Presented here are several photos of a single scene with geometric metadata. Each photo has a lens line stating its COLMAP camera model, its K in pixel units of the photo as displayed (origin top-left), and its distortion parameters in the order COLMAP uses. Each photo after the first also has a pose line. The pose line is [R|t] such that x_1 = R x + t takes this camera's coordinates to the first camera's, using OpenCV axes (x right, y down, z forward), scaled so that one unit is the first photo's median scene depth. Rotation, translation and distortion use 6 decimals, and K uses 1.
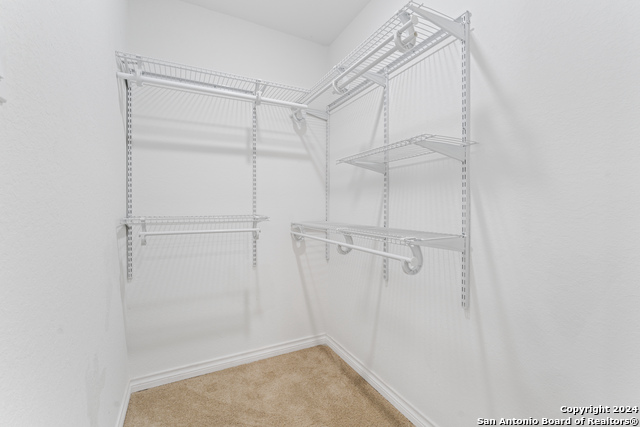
lens RADIAL K [[275.5, 0, 317.5], [0, 275.5, 216.5], [0, 0, 1]] dist [-0.002124, -0.000495]
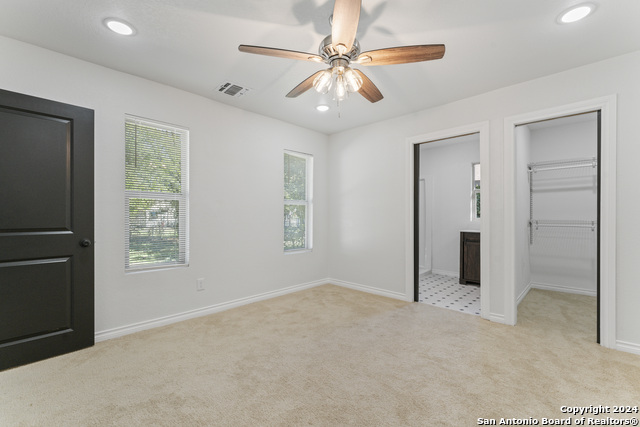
lens RADIAL K [[275.5, 0, 317.5], [0, 275.5, 216.5], [0, 0, 1]] dist [-0.002124, -0.000495]
pose [[0.334784, 0.004458, -0.942284, 1.091638], [-0.012303, 0.999924, 0.000359, -0.004710], [0.942214, 0.011473, 0.334814, -1.770986]]
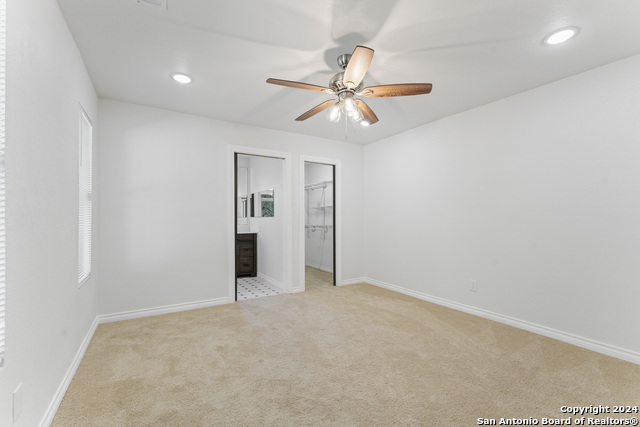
lens RADIAL K [[275.5, 0, 317.5], [0, 275.5, 216.5], [0, 0, 1]] dist [-0.002124, -0.000495]
pose [[0.996504, 0.000436, 0.083539, -0.153125], [0.001242, 0.999799, -0.020026, -0.001608], [-0.083531, 0.020059, 0.996303, -2.635889]]
